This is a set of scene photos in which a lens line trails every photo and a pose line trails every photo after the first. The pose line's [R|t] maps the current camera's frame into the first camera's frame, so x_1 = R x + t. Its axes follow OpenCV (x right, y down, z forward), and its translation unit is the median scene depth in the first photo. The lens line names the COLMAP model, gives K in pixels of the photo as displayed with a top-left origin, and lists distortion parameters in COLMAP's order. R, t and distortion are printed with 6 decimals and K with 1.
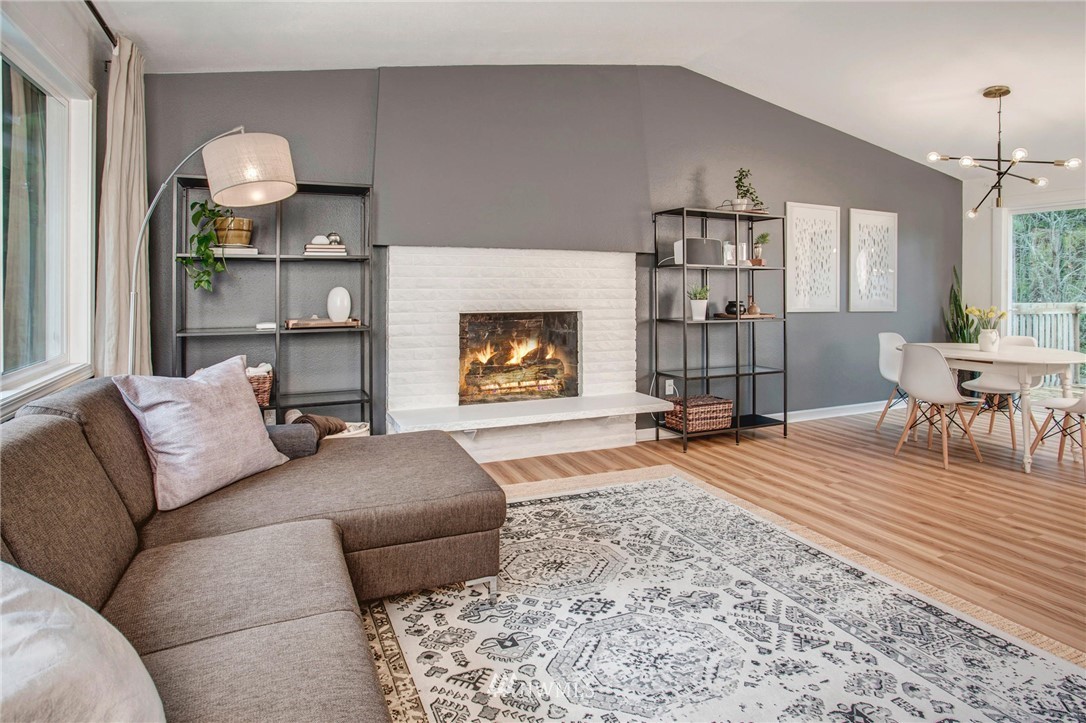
lens RADIAL K [[618.9, 0, 556.3], [0, 618.9, 259.9], [0, 0, 1]] dist [-0.066021, 0.025827]
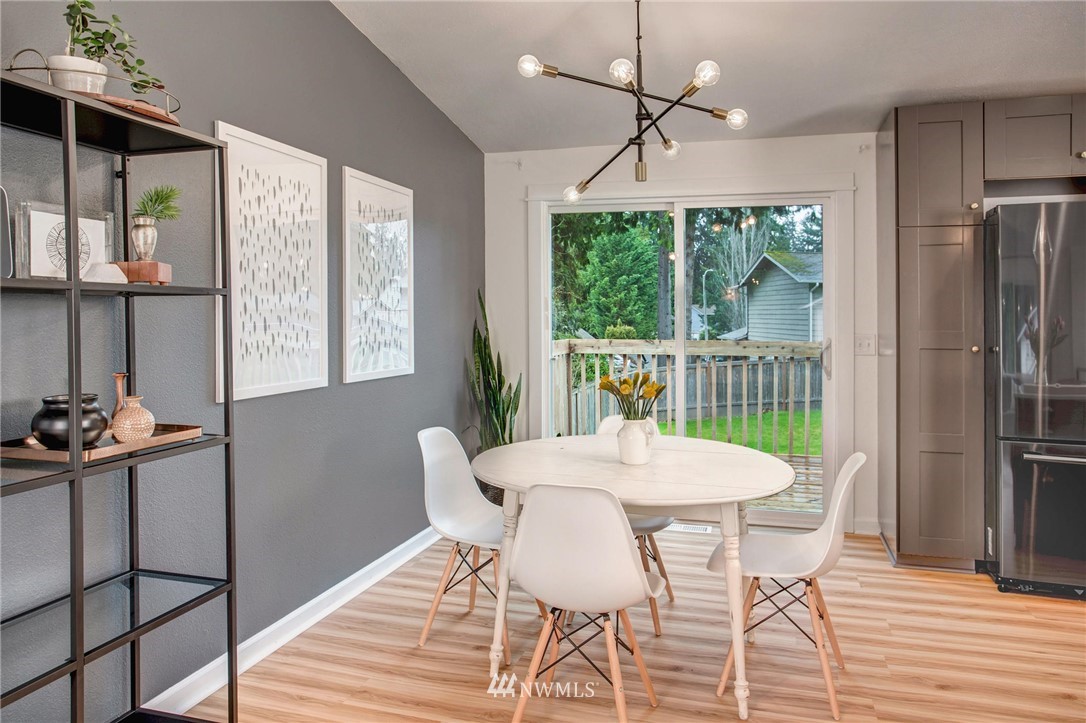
lens RADIAL K [[754.9, 0, 539.0], [0, 754.9, 350.7], [0, 0, 1]] dist [-0.001255, -0.002102]
pose [[0.671518, -0.045647, 0.739581, 0.294722], [-0.022939, 0.996342, 0.082322, 0.014222], [-0.740633, -0.072246, 0.668014, 1.000167]]
